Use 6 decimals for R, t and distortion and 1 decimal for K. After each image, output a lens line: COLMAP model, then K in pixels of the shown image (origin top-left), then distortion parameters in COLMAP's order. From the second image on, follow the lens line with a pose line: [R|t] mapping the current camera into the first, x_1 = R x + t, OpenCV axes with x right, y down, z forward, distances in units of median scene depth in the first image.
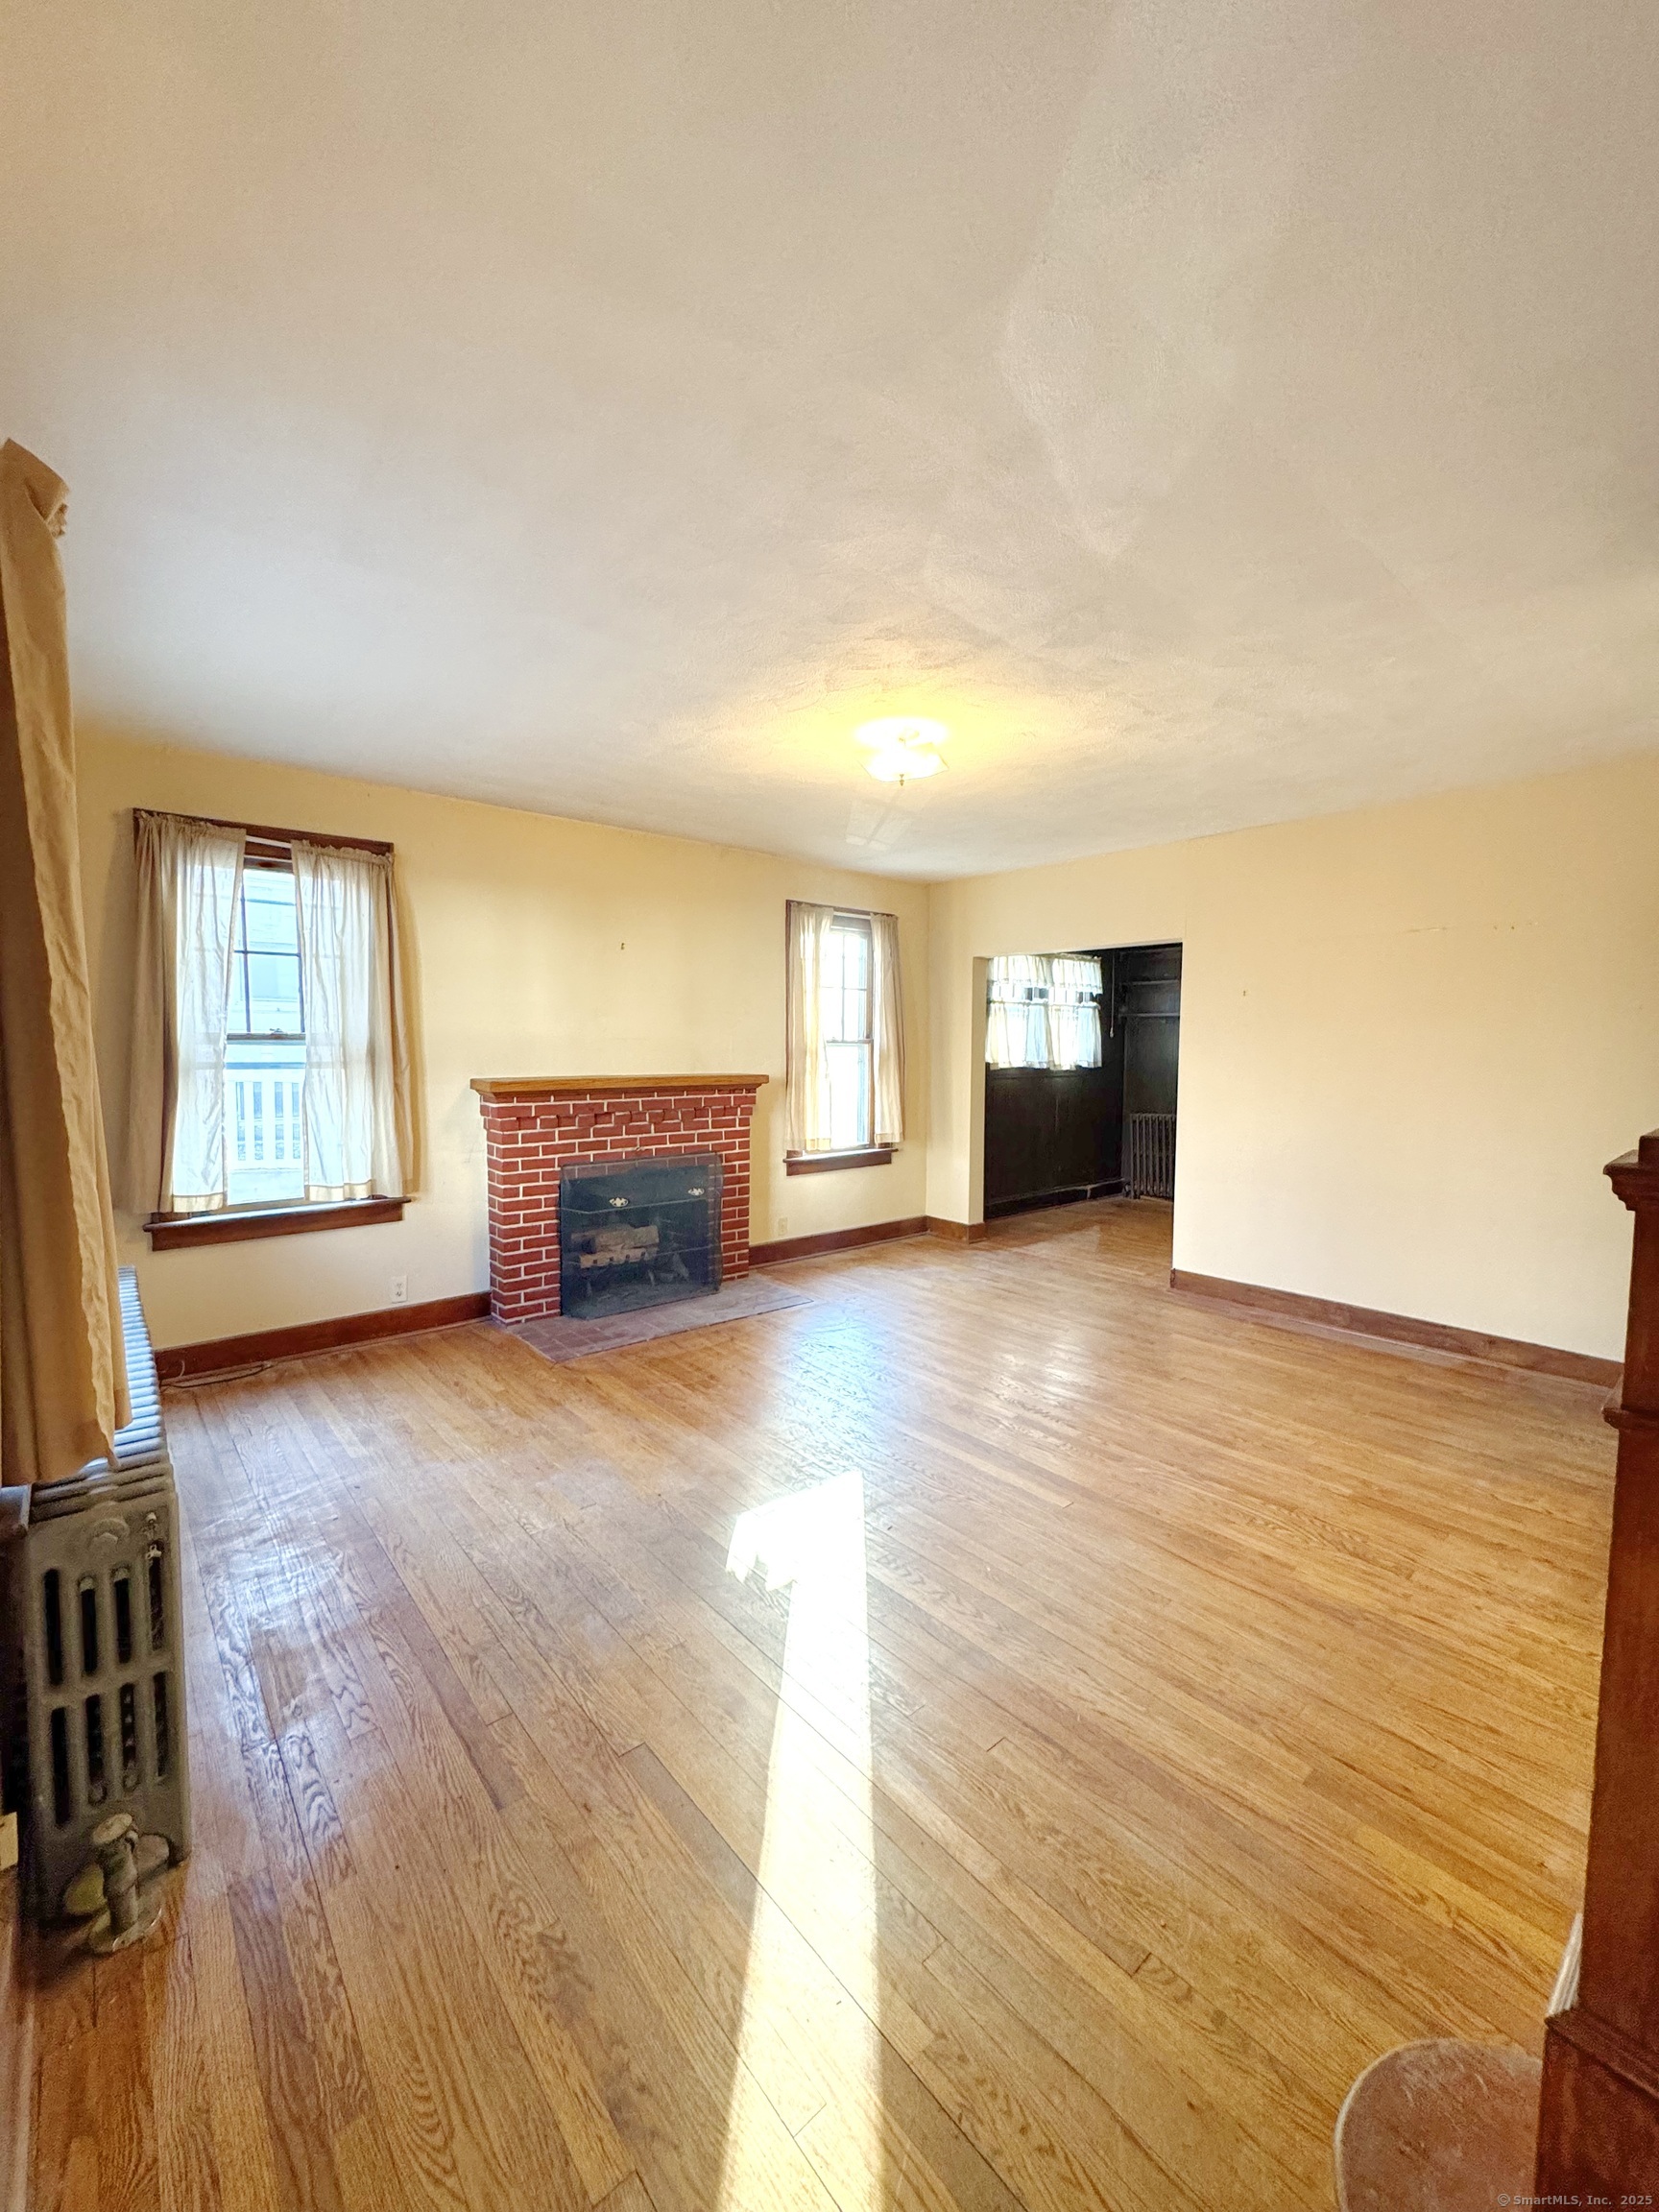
lens RADIAL K [[880.9, 0, 837.7], [0, 880.9, 1111.2], [0, 0, 1]] dist [0.000294, 0.000713]
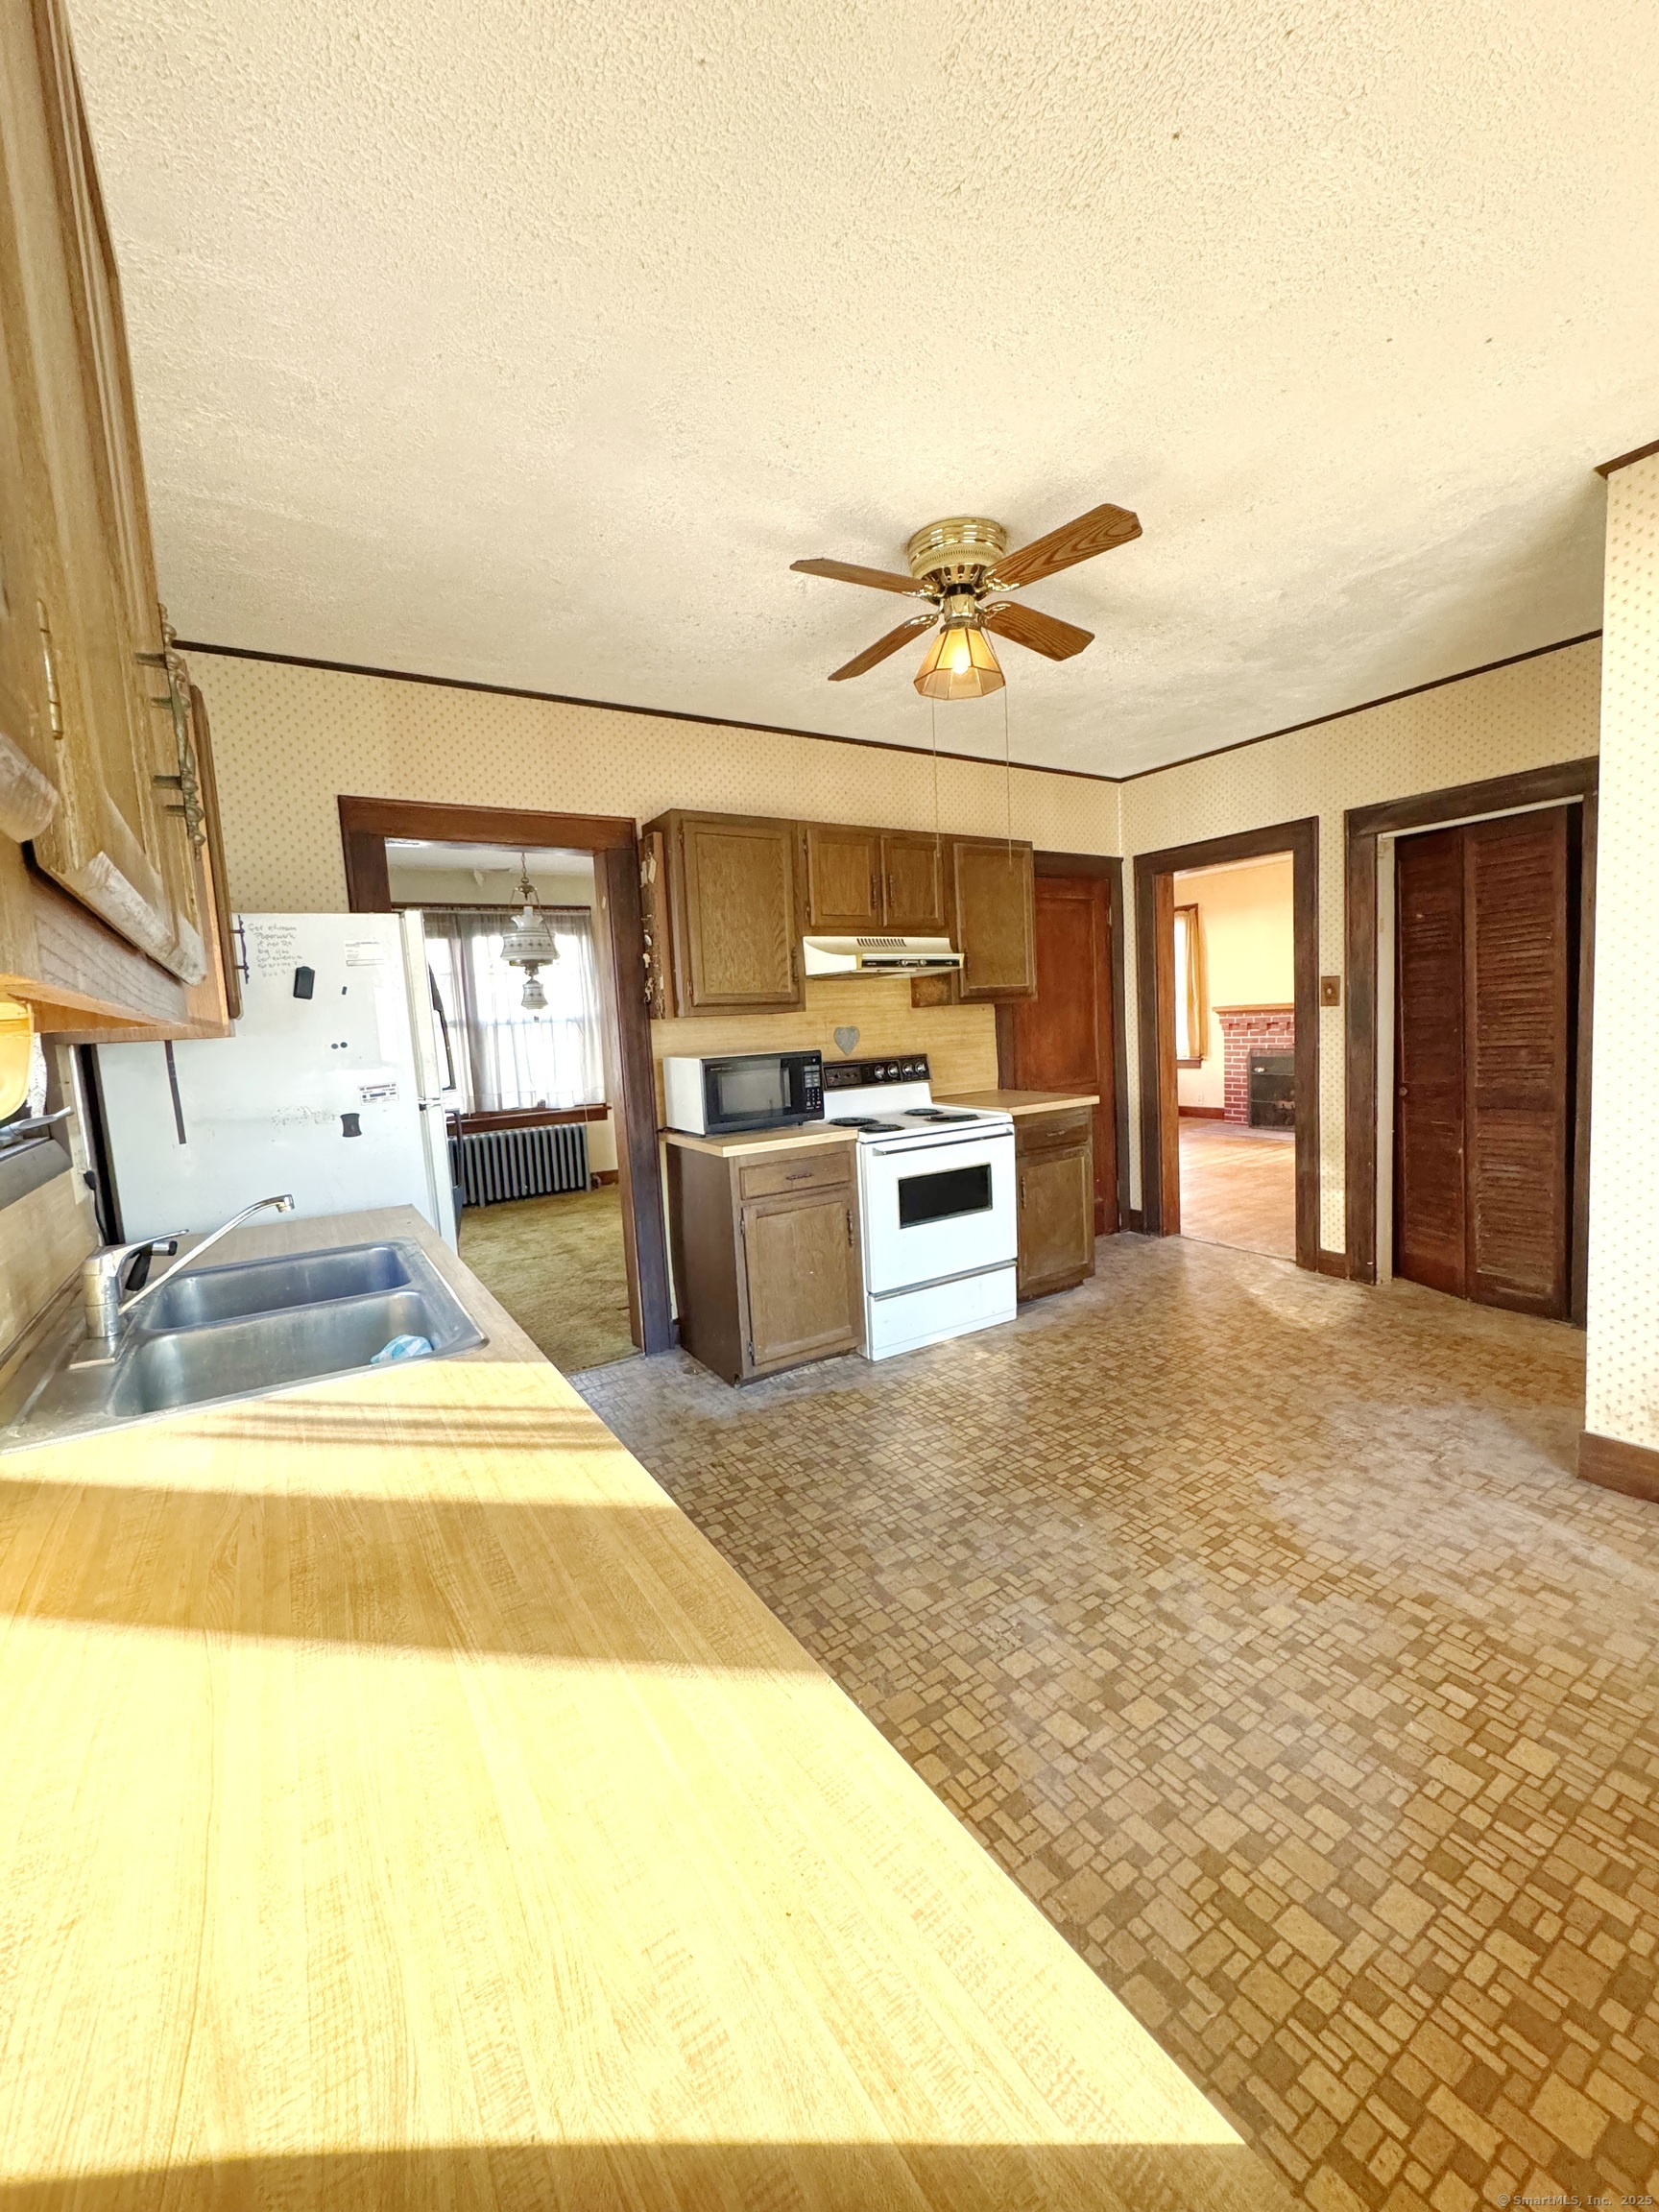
lens RADIAL K [[880.9, 0, 838.4], [0, 880.9, 1101.4], [0, 0, 1]] dist [0.000294, 0.000713]
pose [[-0.141281, 0.102688, -0.984629, 2.220228], [-0.022627, 0.994011, 0.106913, -0.016952], [0.989711, 0.037384, -0.138112, 0.465540]]
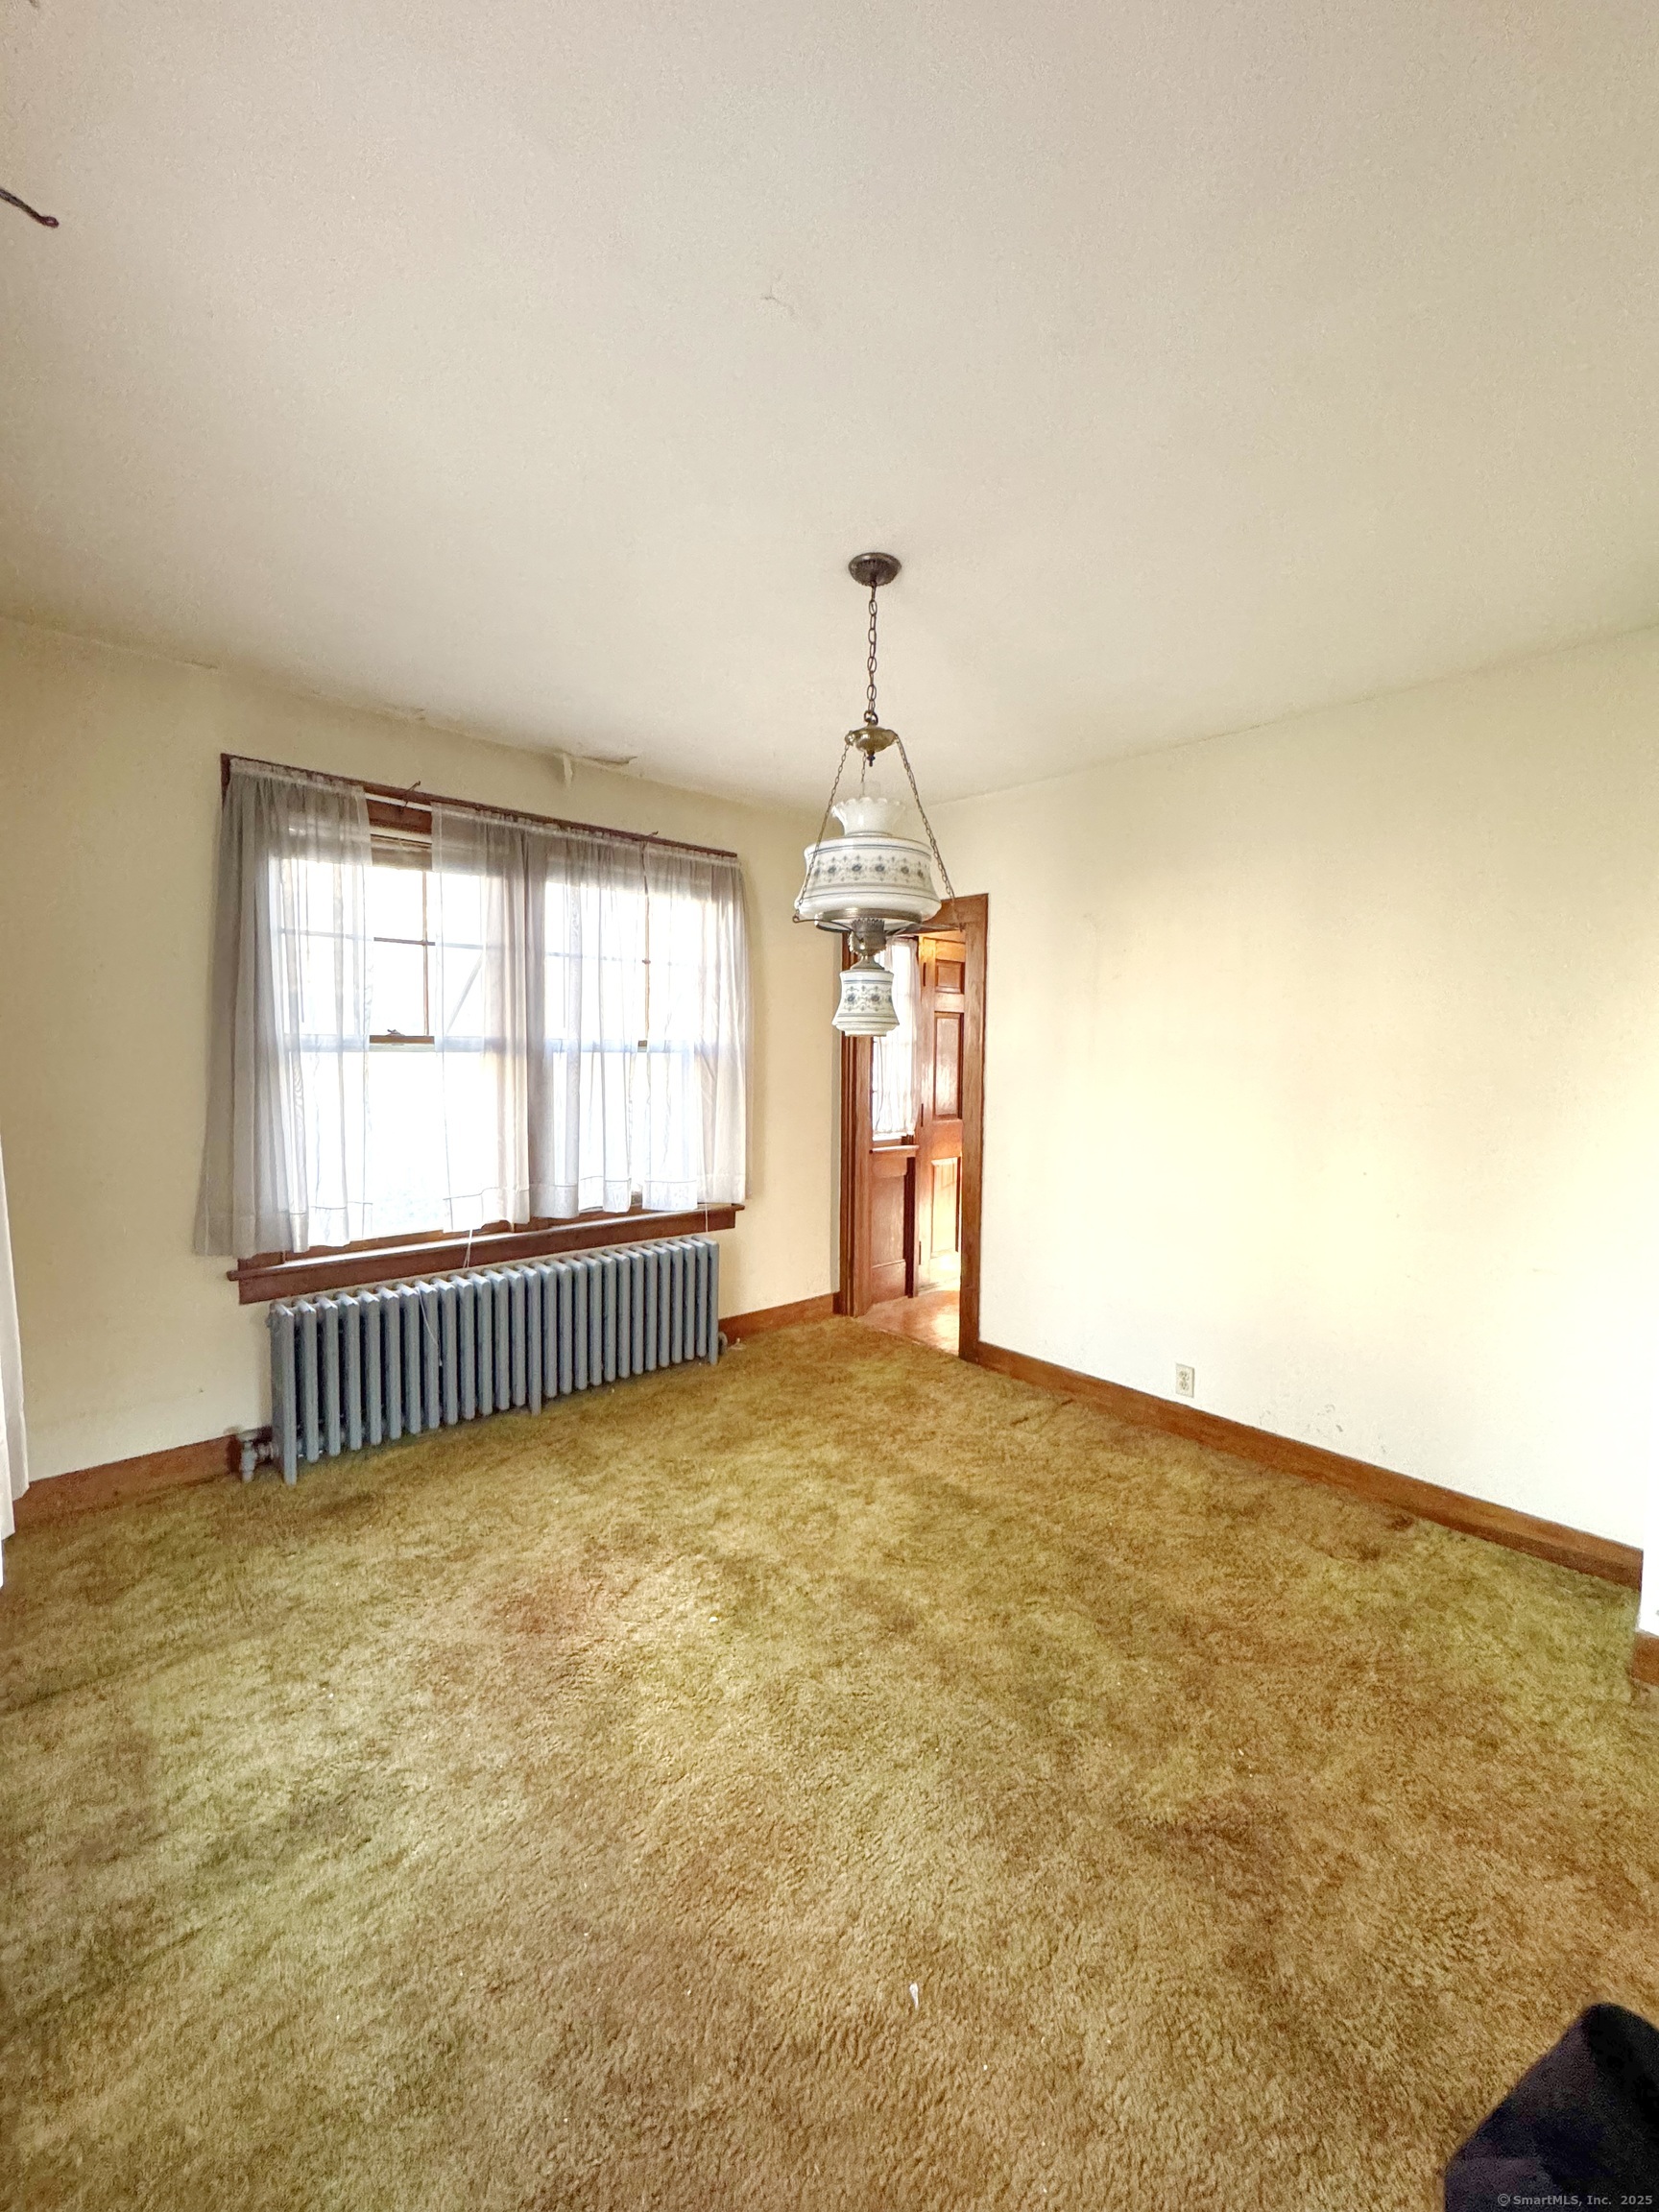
lens RADIAL K [[880.9, 0, 831.5], [0, 880.9, 1099.0], [0, 0, 1]] dist [0.000294, 0.000713]
pose [[0.023320, 0.053387, -0.998302, 1.432723], [-0.090383, 0.994596, 0.051077, 0.015622], [0.995634, 0.089038, 0.028019, -0.276700]]
